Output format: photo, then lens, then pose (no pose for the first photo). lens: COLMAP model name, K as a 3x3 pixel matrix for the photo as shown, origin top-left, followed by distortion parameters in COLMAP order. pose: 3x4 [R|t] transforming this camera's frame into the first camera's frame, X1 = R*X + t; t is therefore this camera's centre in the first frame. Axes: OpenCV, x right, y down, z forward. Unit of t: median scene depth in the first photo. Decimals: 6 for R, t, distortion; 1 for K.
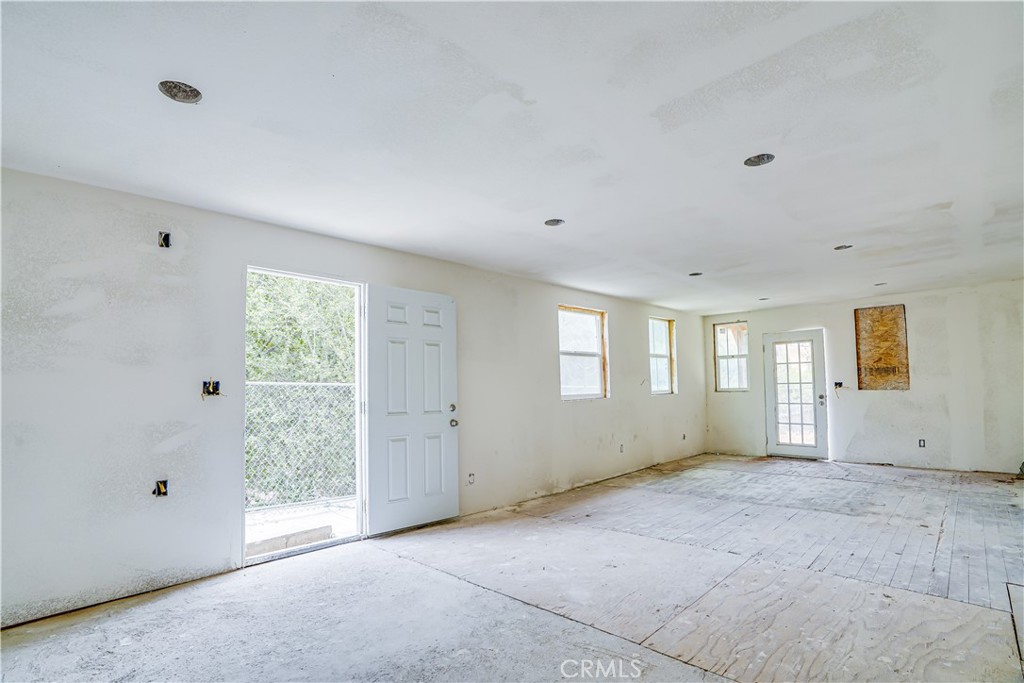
lens RADIAL K [[493.2, 0, 497.7], [0, 493.2, 364.2], [0, 0, 1]] dist [-0.076047, 0.035541]
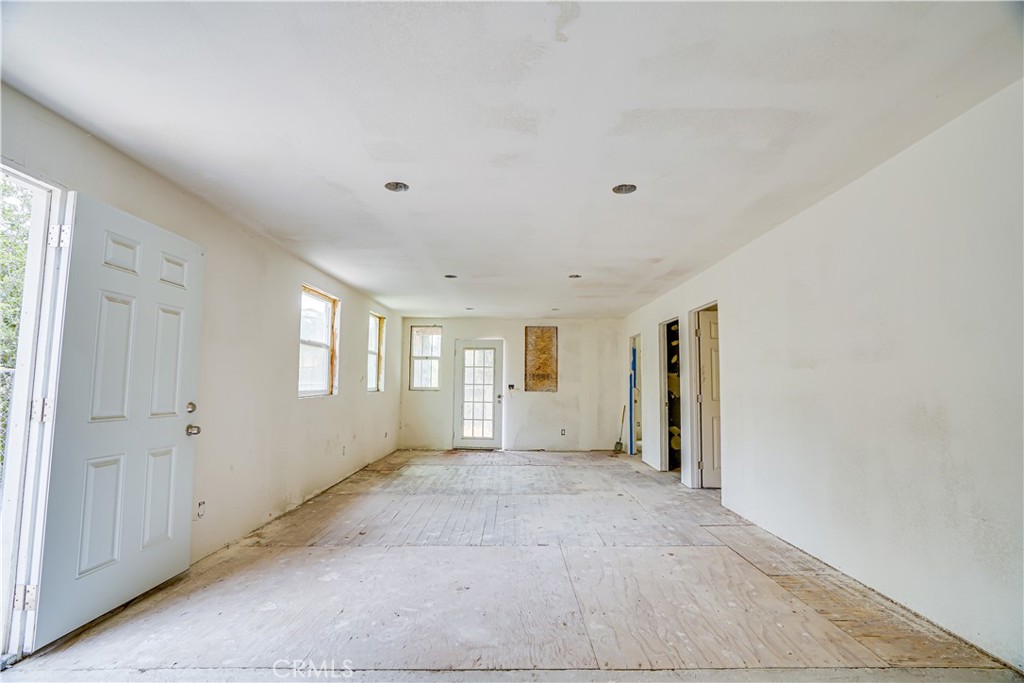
lens RADIAL K [[474.1, 0, 512.0], [0, 474.1, 341.5], [0, 0, 1]] dist [-0.066953, 0.028456]
pose [[0.705797, 0.087449, 0.702995, -0.158237], [-0.056218, 0.996136, -0.067472, 0.010579], [-0.706180, 0.008101, 0.707987, 0.159012]]
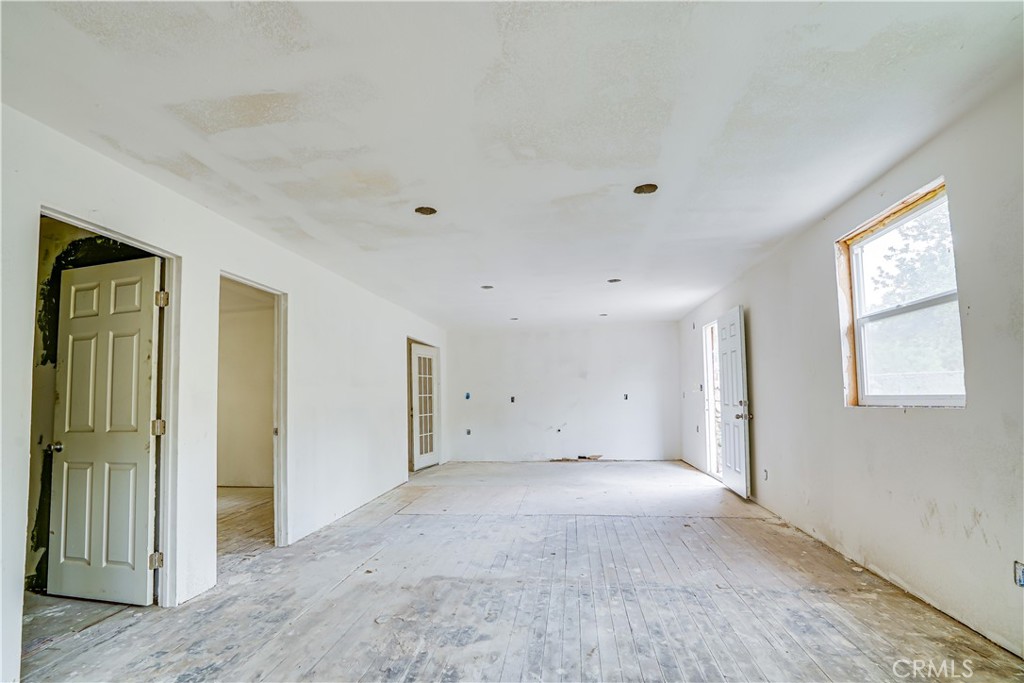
lens RADIAL K [[493.2, 0, 497.7], [0, 493.2, 364.2], [0, 0, 1]] dist [-0.076047, 0.035541]
pose [[-0.801357, -0.003375, -0.598177, 0.703488], [0.071191, 0.992339, -0.100970, 0.047361], [0.593936, -0.123498, -0.794977, 1.061606]]
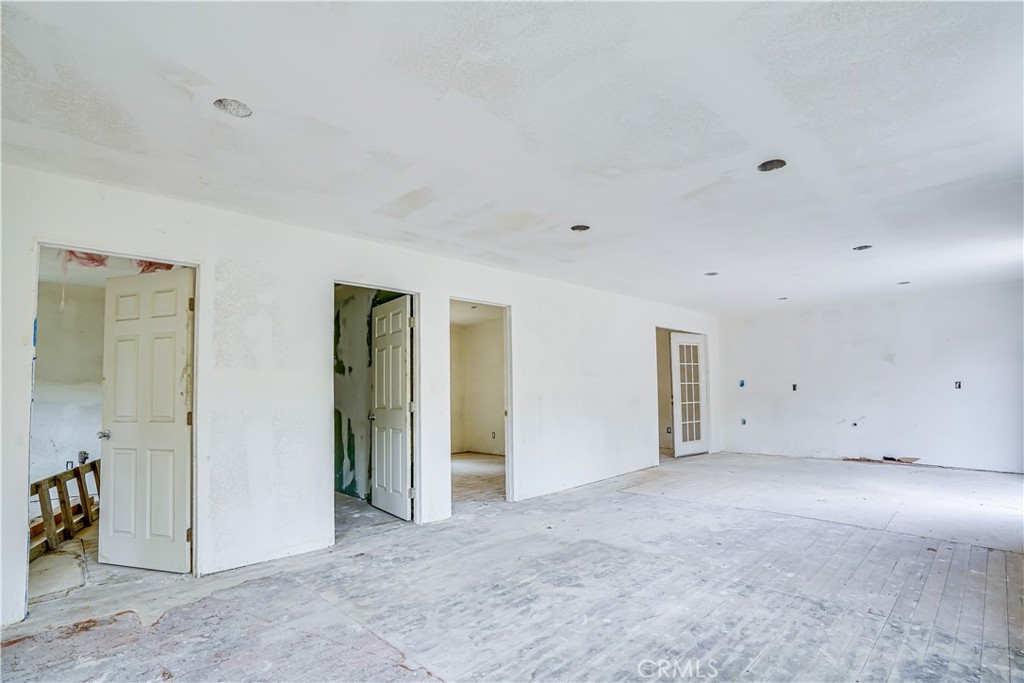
lens RADIAL K [[493.2, 0, 497.7], [0, 493.2, 364.2], [0, 0, 1]] dist [-0.076047, 0.035541]
pose [[-0.999037, 0.036523, 0.024308, 0.557647], [0.033672, 0.993489, -0.108837, 0.057339], [-0.028125, -0.107914, -0.993762, 1.201396]]
